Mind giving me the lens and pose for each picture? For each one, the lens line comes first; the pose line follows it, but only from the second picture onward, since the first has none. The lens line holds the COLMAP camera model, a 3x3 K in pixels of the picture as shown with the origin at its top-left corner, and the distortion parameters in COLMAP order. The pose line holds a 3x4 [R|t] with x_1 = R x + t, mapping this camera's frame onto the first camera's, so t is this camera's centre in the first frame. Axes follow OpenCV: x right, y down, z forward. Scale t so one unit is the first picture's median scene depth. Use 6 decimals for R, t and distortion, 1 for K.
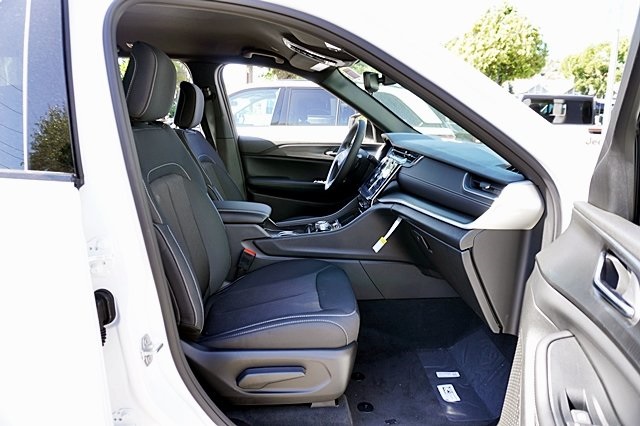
lens RADIAL K [[427.0, 0, 322.9], [0, 427.0, 211.8], [0, 0, 1]] dist [-0.031490, 0.013254]
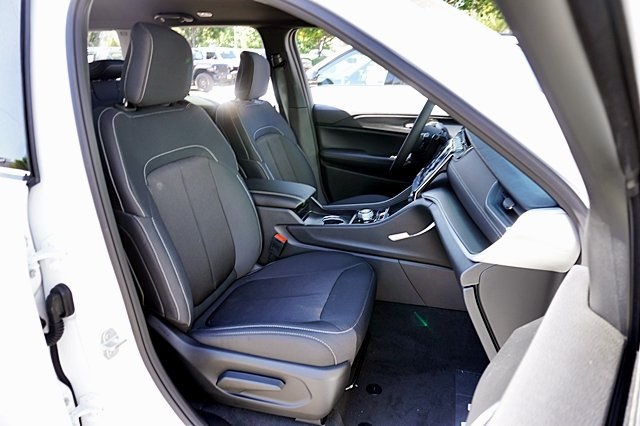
lens RADIAL K [[427.0, 0, 318.8], [0, 427.0, 213.0], [0, 0, 1]] dist [-0.031490, 0.013254]
pose [[0.945378, 0.088686, -0.313680, 0.200625], [-0.054596, 0.991764, 0.115859, -0.075239], [0.321371, -0.092405, 0.942434, 0.132840]]
